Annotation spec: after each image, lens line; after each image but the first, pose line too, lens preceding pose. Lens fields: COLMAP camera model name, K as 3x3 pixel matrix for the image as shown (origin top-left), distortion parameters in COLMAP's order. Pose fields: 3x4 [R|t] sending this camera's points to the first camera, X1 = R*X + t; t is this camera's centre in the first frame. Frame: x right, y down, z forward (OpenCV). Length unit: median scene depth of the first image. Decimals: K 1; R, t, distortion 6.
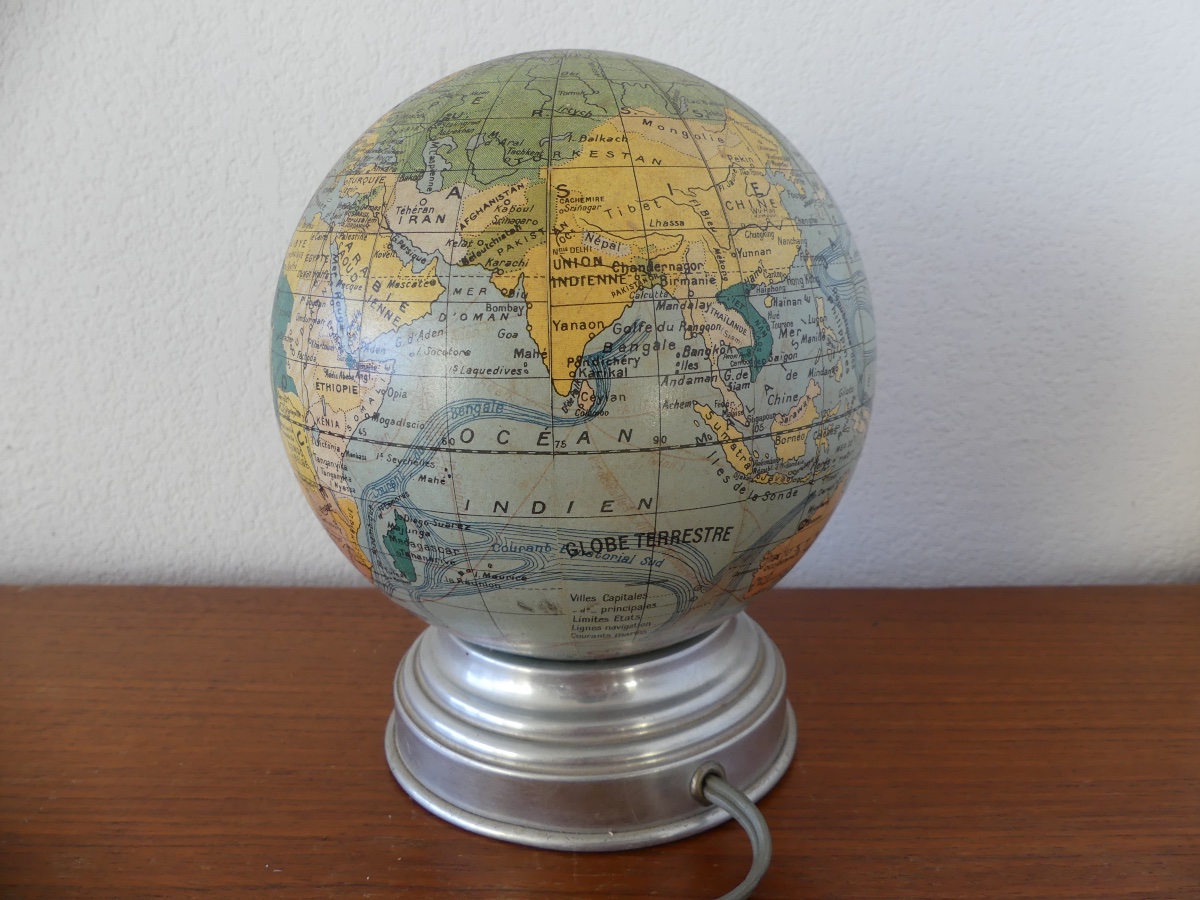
lens RADIAL K [[897.3, 0, 601.2], [0, 897.3, 444.0], [0, 0, 1]] dist [-0.037032, 0.007719]
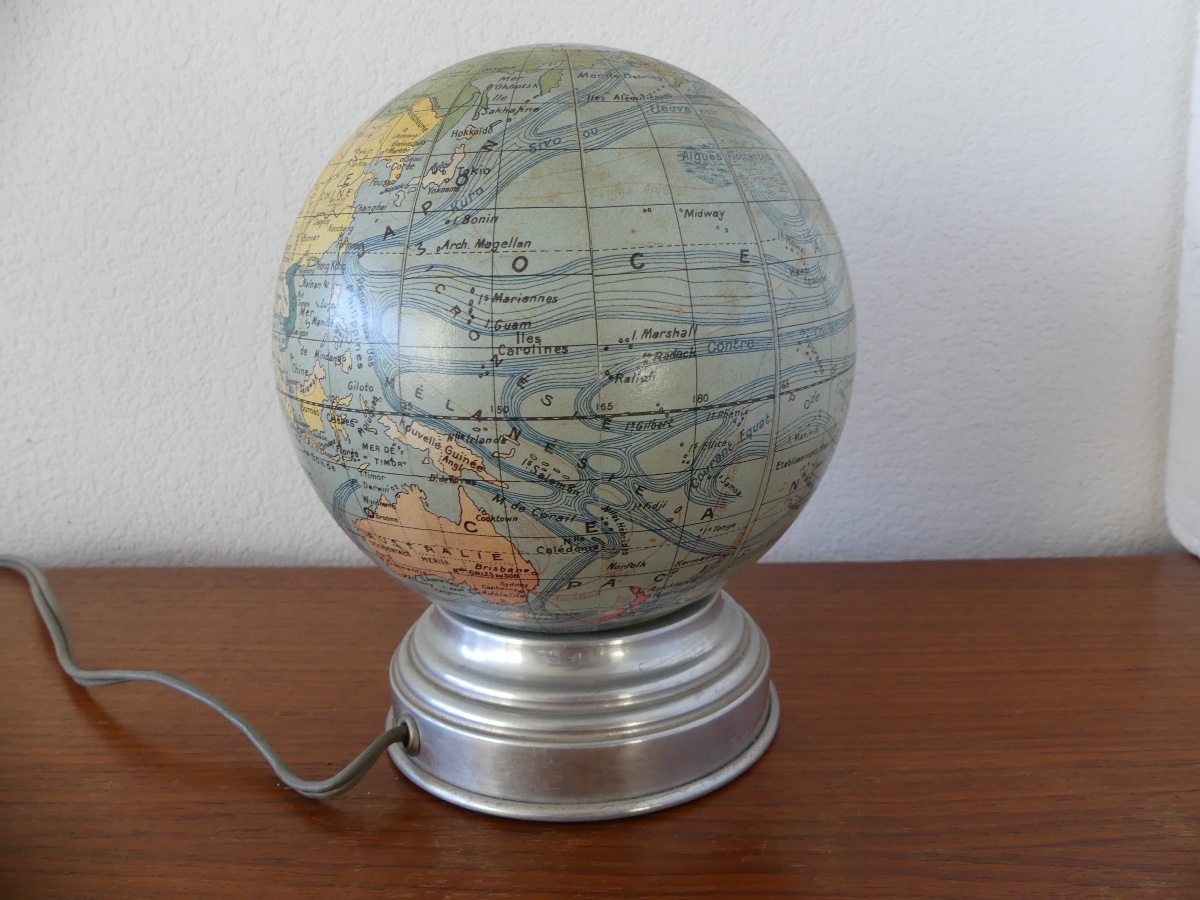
lens RADIAL K [[908.8, 0, 600.0], [0, 908.8, 450.0], [0, 0, 1]] dist [-0.042310, 0.010977]
pose [[0.999976, -0.006029, 0.003408, 0.016087], [0.006123, 0.999584, -0.028167, 0.055257], [-0.003236, 0.028187, 0.999597, -0.088078]]
